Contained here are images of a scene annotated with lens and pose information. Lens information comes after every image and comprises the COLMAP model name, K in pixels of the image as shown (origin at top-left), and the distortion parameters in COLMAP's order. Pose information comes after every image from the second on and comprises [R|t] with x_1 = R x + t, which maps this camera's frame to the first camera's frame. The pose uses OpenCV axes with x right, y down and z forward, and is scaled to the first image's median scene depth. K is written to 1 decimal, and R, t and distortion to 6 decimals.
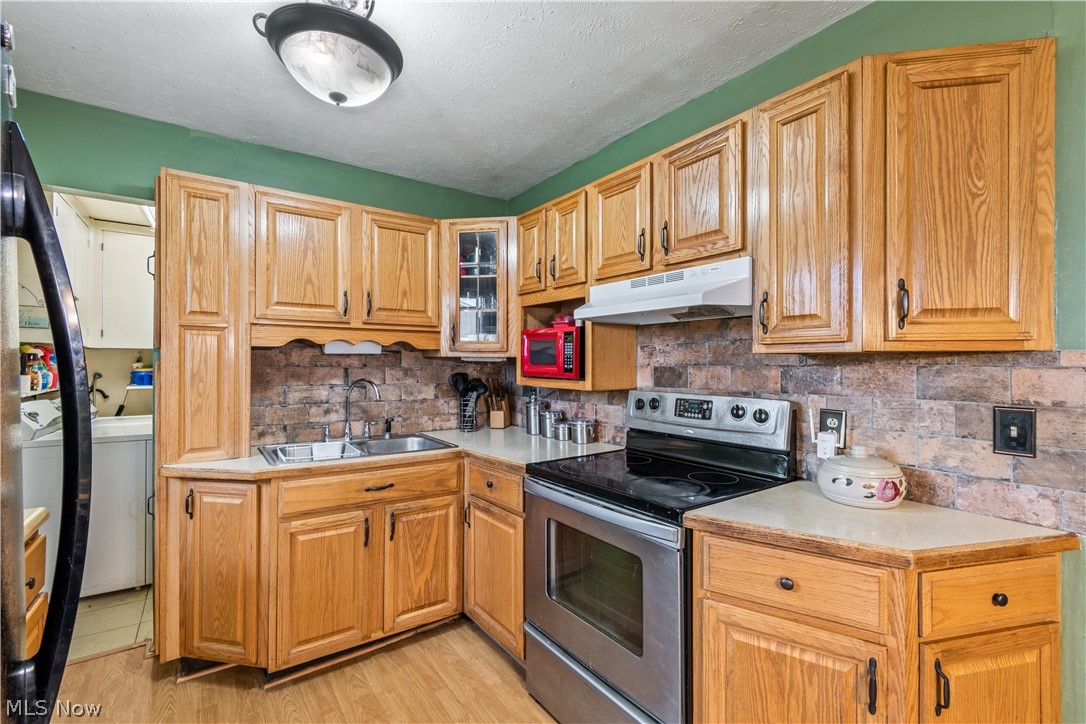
lens RADIAL K [[484.6, 0, 544.8], [0, 484.6, 361.9], [0, 0, 1]] dist [0.005579, -0.002099]
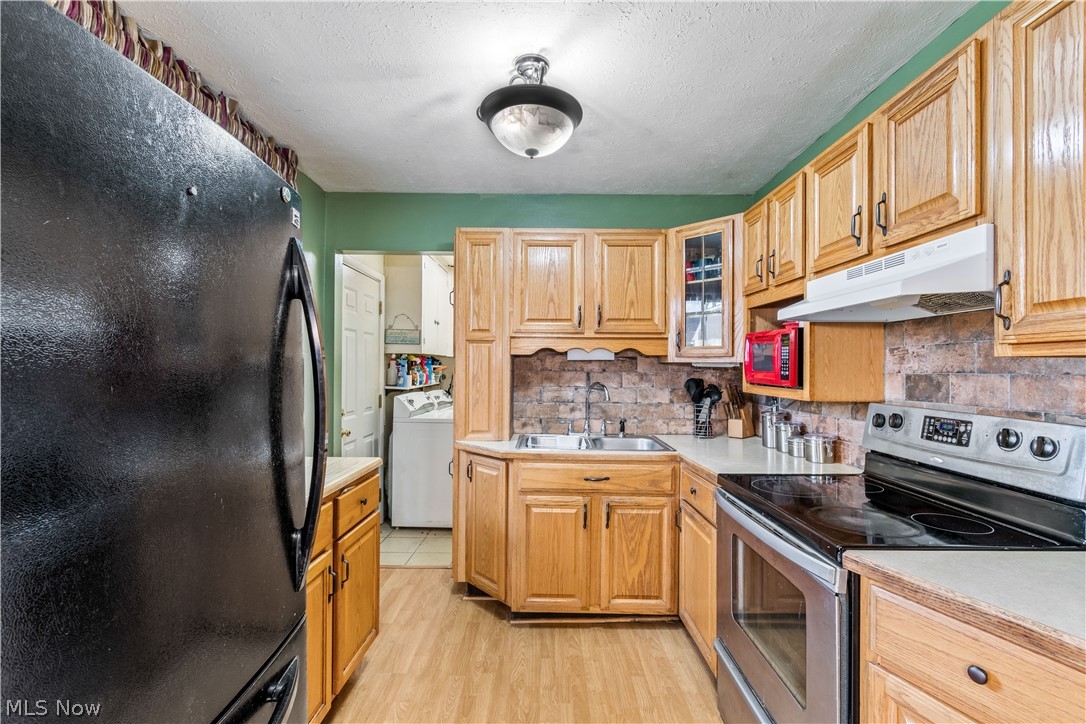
lens RADIAL K [[484.6, 0, 543.9], [0, 484.6, 365.8], [0, 0, 1]] dist [0.005579, -0.002099]
pose [[0.809994, 0.001439, -0.586436, 0.227962], [-0.003023, 0.999994, -0.001722, -0.000985], [0.586430, 0.003168, 0.809994, 0.016992]]
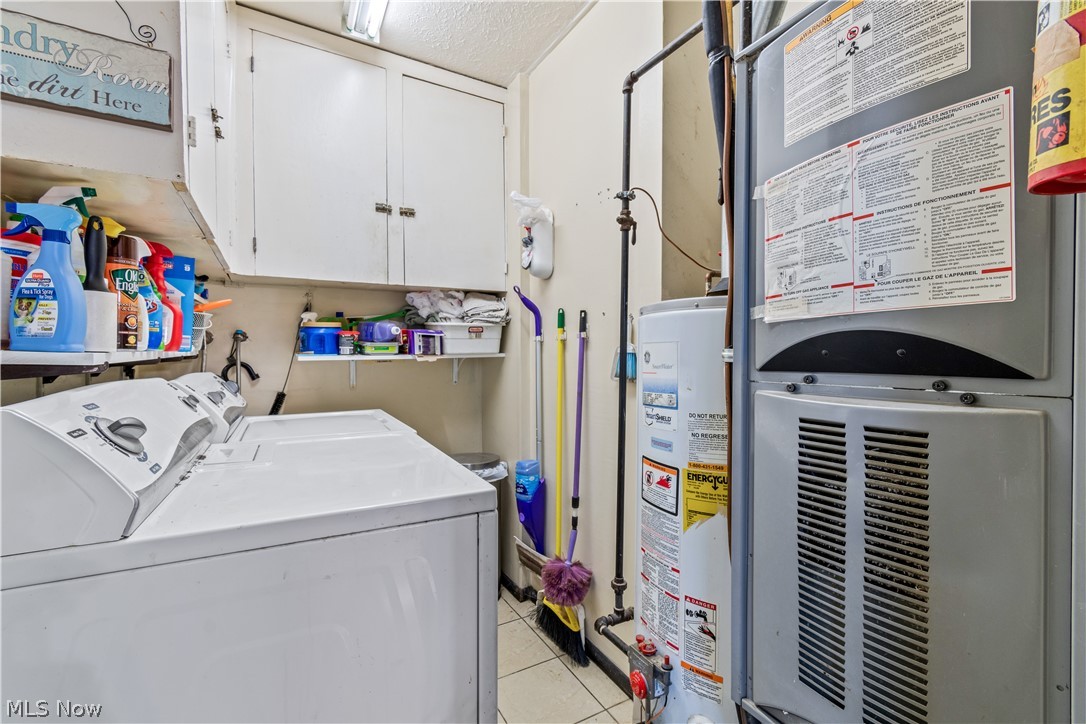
lens RADIAL K [[484.6, 0, 545.7], [0, 484.6, 359.4], [0, 0, 1]] dist [0.005579, -0.002099]
pose [[0.994610, -0.001743, -0.103670, -1.030071], [0.003790, 0.999802, 0.019550, 0.084418], [0.103616, -0.019838, 0.994420, 0.983718]]
